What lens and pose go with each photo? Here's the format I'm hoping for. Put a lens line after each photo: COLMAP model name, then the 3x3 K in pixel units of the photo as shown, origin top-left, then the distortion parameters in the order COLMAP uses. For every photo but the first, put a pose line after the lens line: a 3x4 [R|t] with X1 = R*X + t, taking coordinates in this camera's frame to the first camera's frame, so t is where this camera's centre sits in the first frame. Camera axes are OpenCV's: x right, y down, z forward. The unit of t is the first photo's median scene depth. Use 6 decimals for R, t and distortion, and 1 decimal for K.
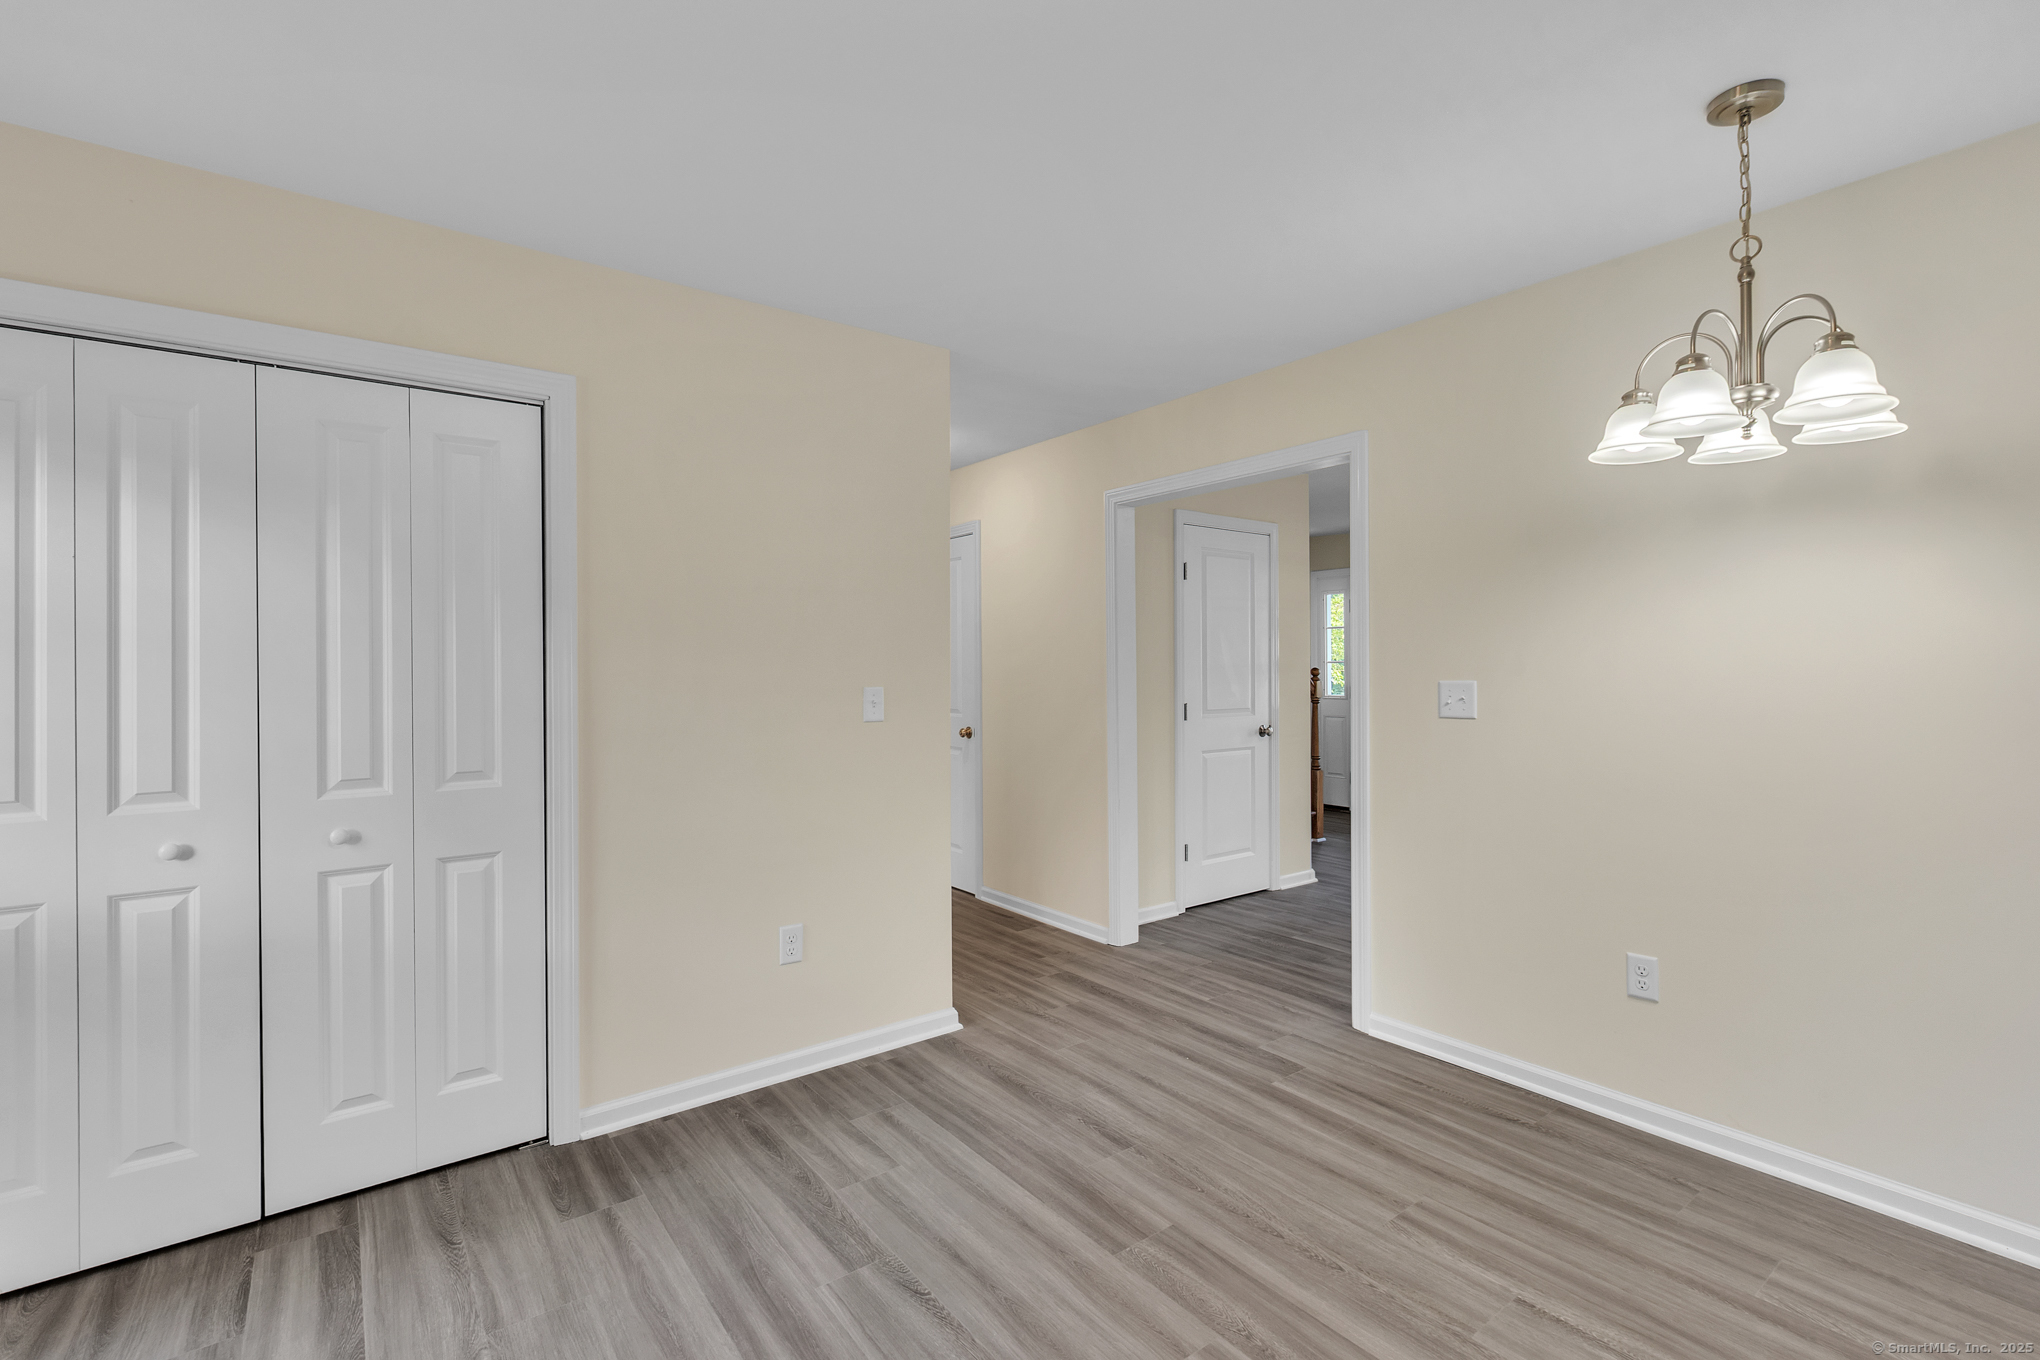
lens RADIAL K [[917.0, 0, 1023.3], [0, 917.0, 675.1], [0, 0, 1]] dist [0.000844, -0.001027]
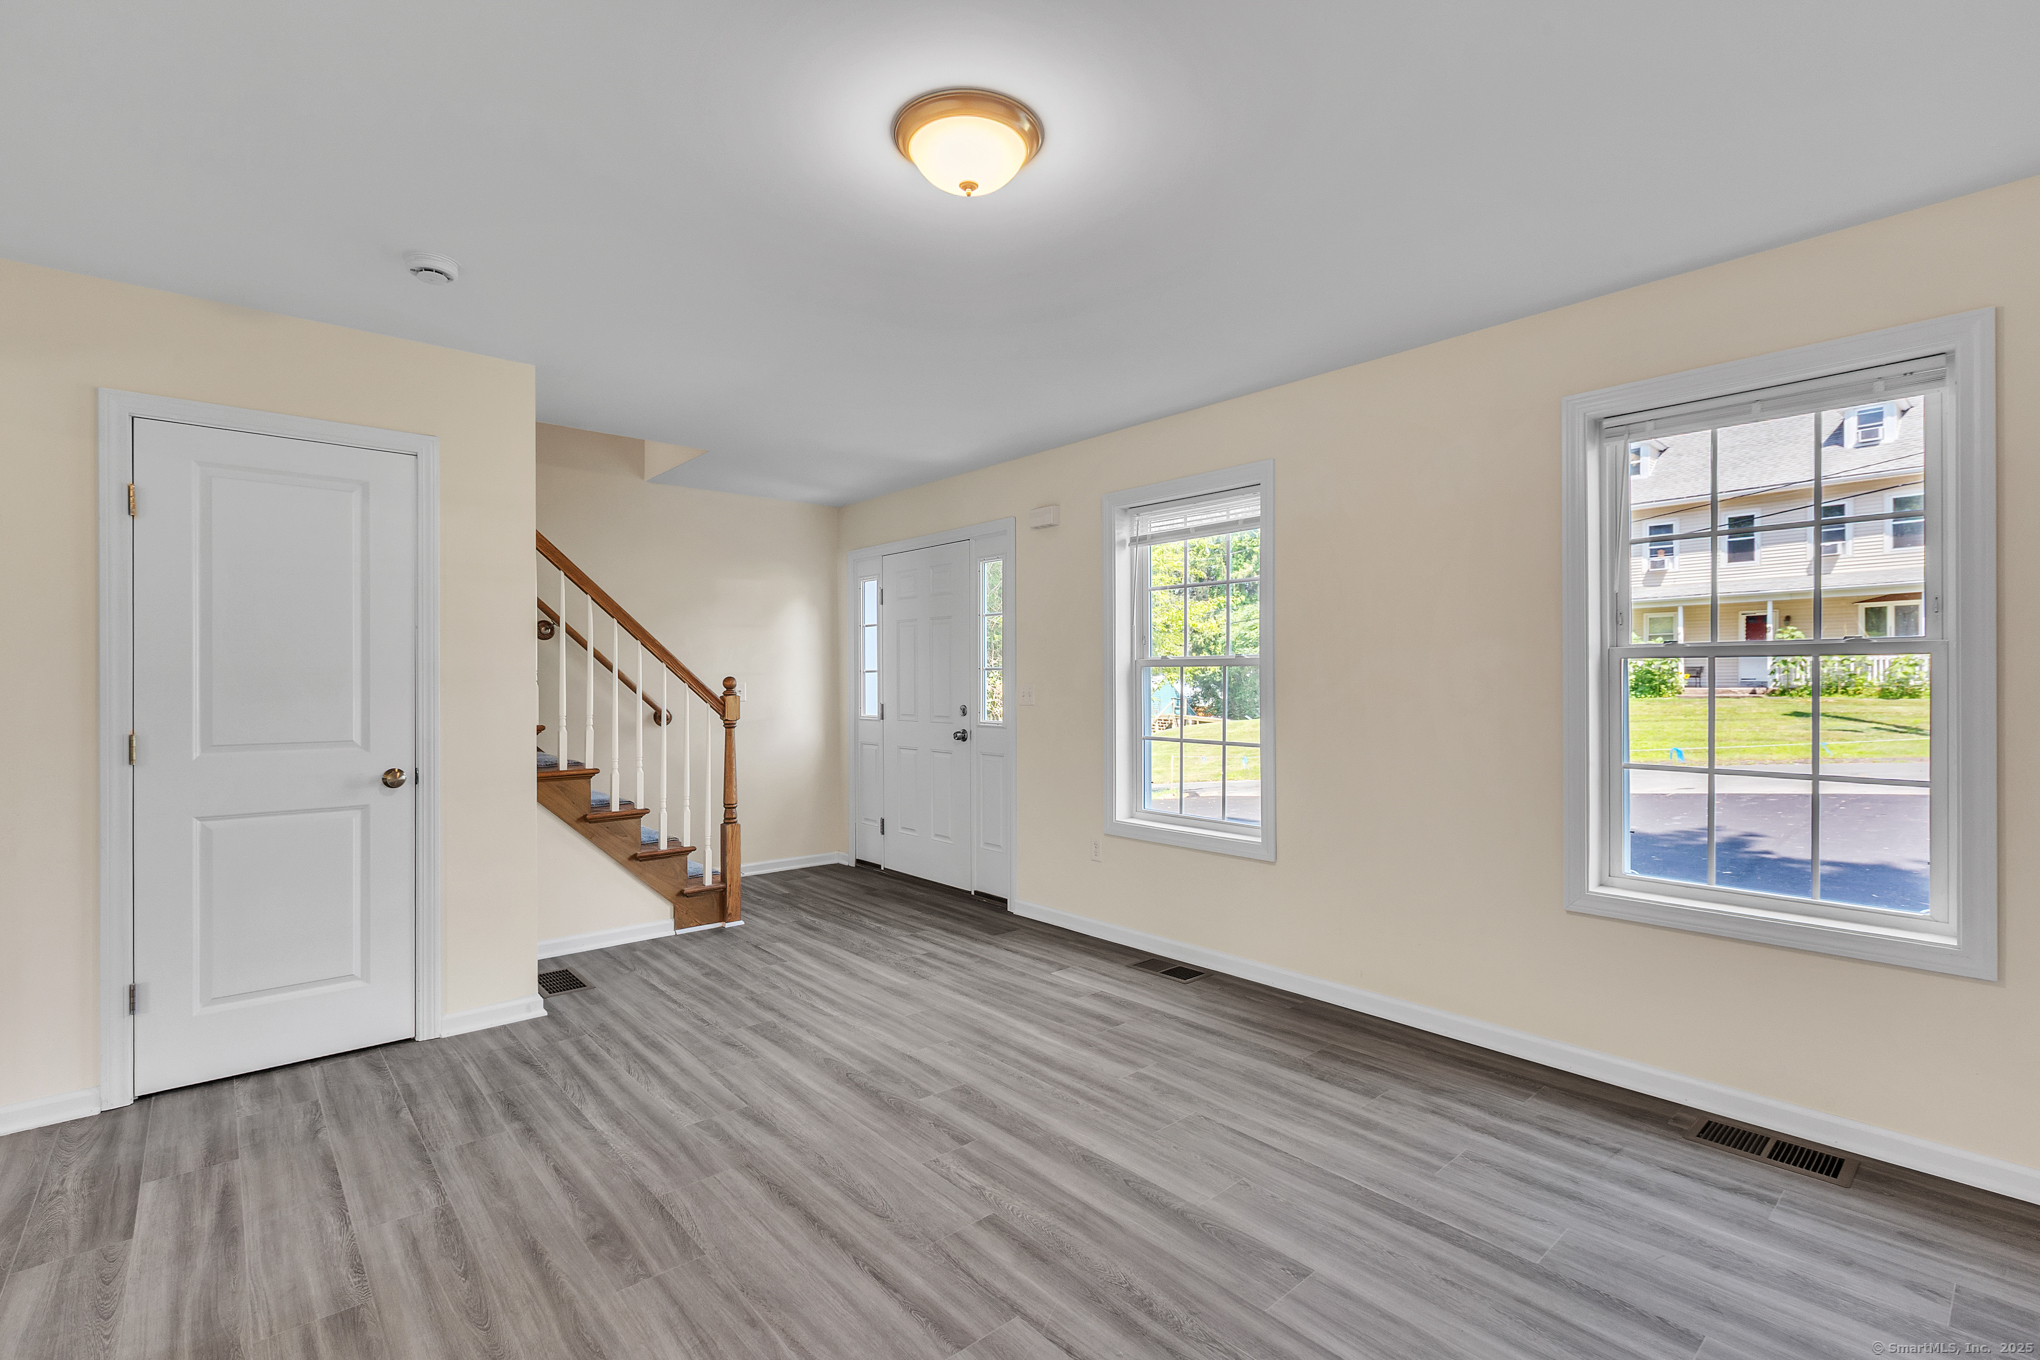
lens RADIAL K [[924.1, 0, 1006.9], [0, 924.1, 679.5], [0, 0, 1]] dist [0.000055, -0.000836]
pose [[0.998398, 0.001893, 0.056553, 1.313814], [-0.001252, 0.999935, -0.011370, 0.005469], [-0.056571, 0.011281, 0.998335, 0.770874]]
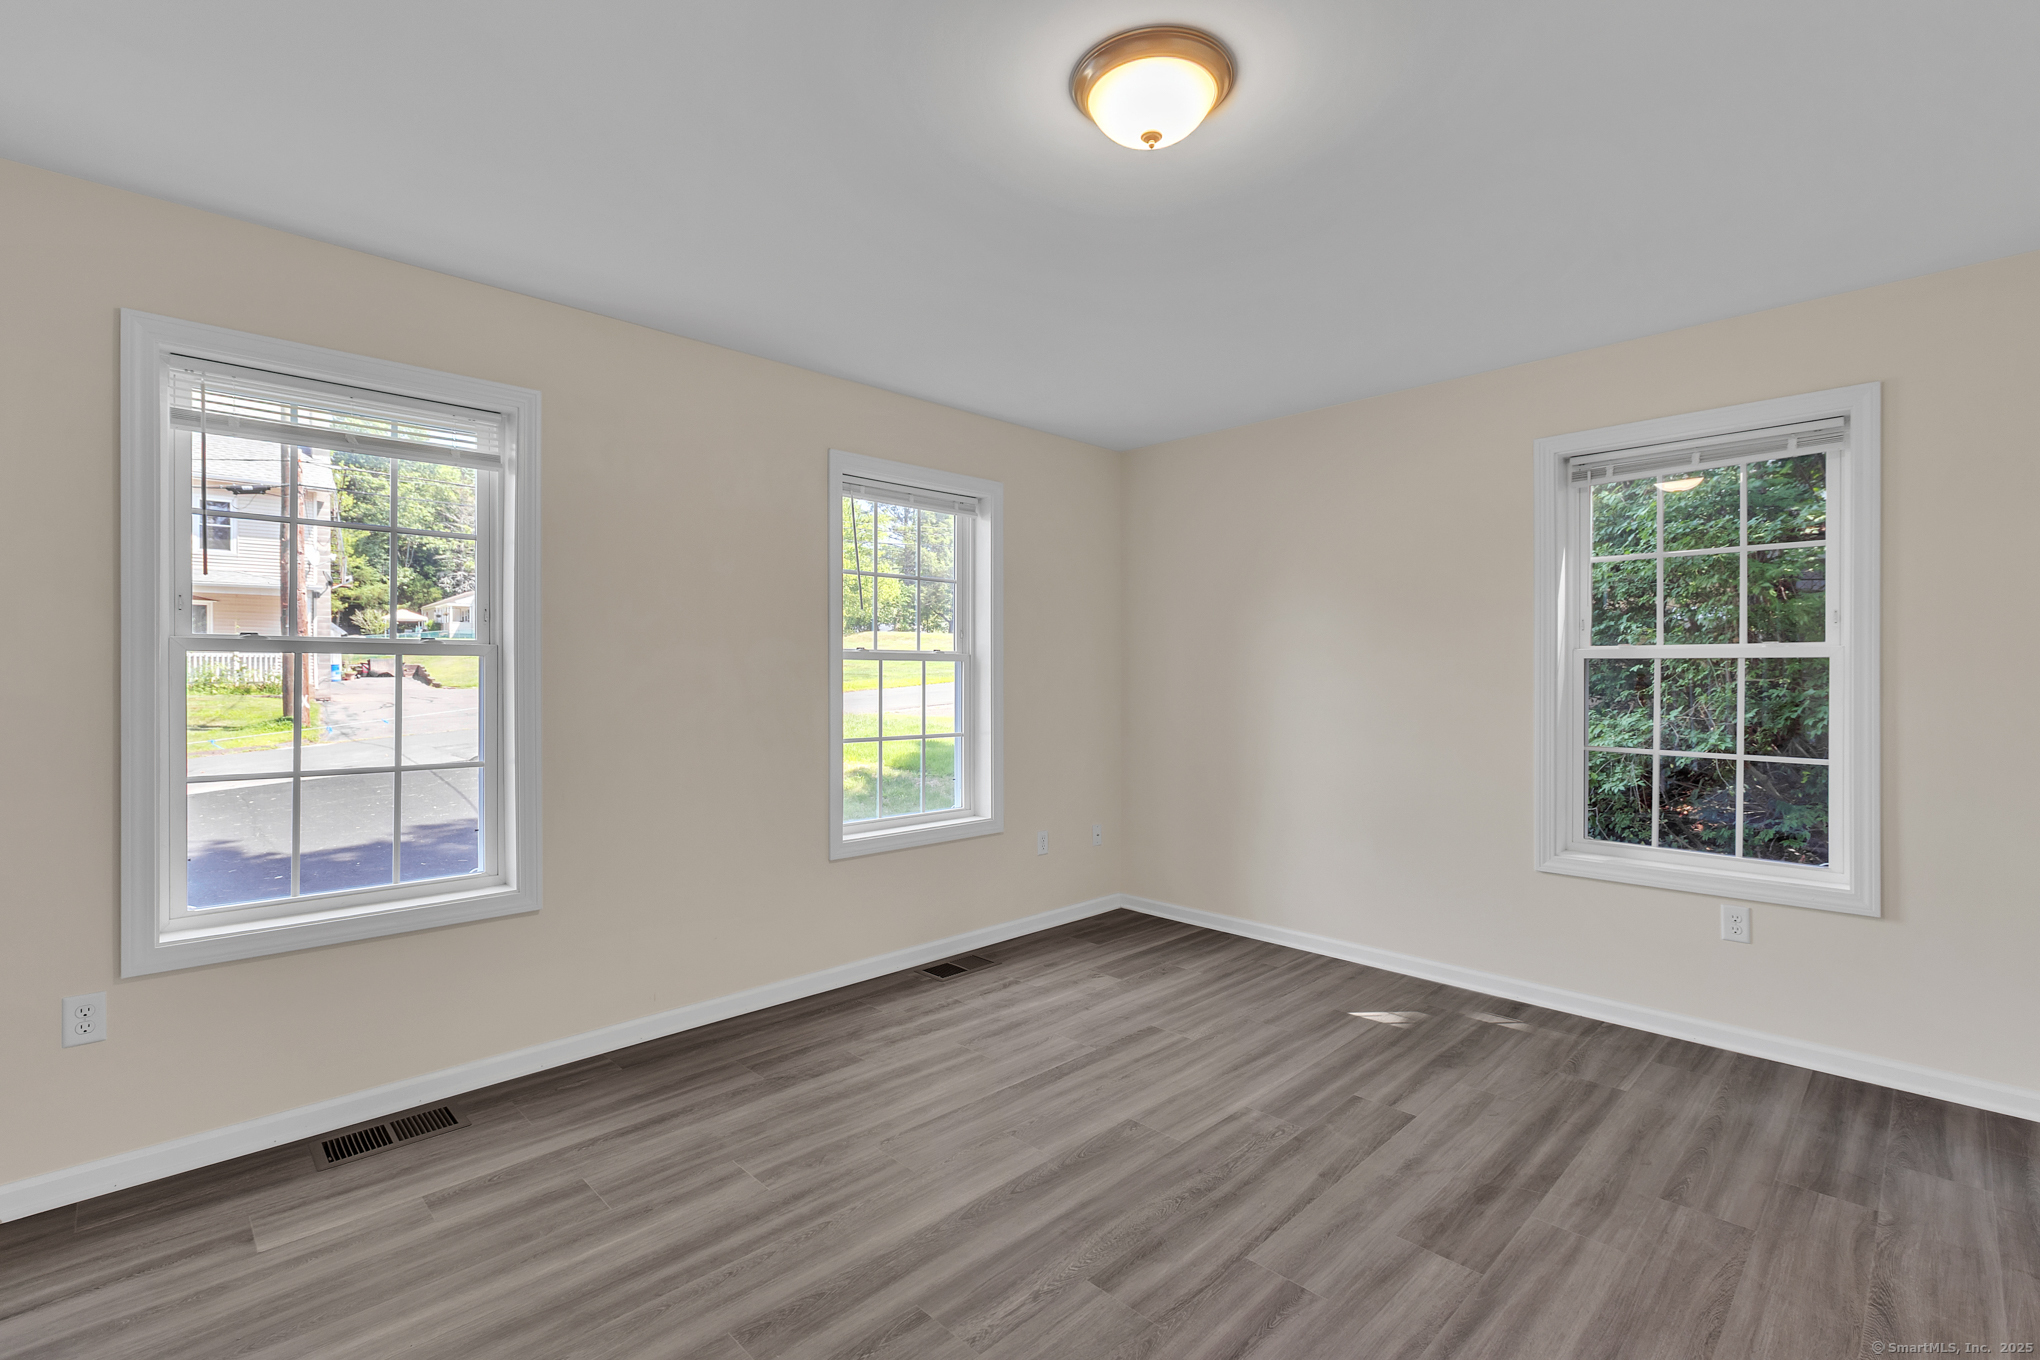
lens RADIAL K [[917.0, 0, 1023.3], [0, 917.0, 675.1], [0, 0, 1]] dist [0.000844, -0.001027]
pose [[-0.125215, 0.006766, 0.992107, 0.613832], [0.011461, 0.999920, -0.005373, 0.000487], [-0.992063, 0.010697, -0.125283, 1.770226]]
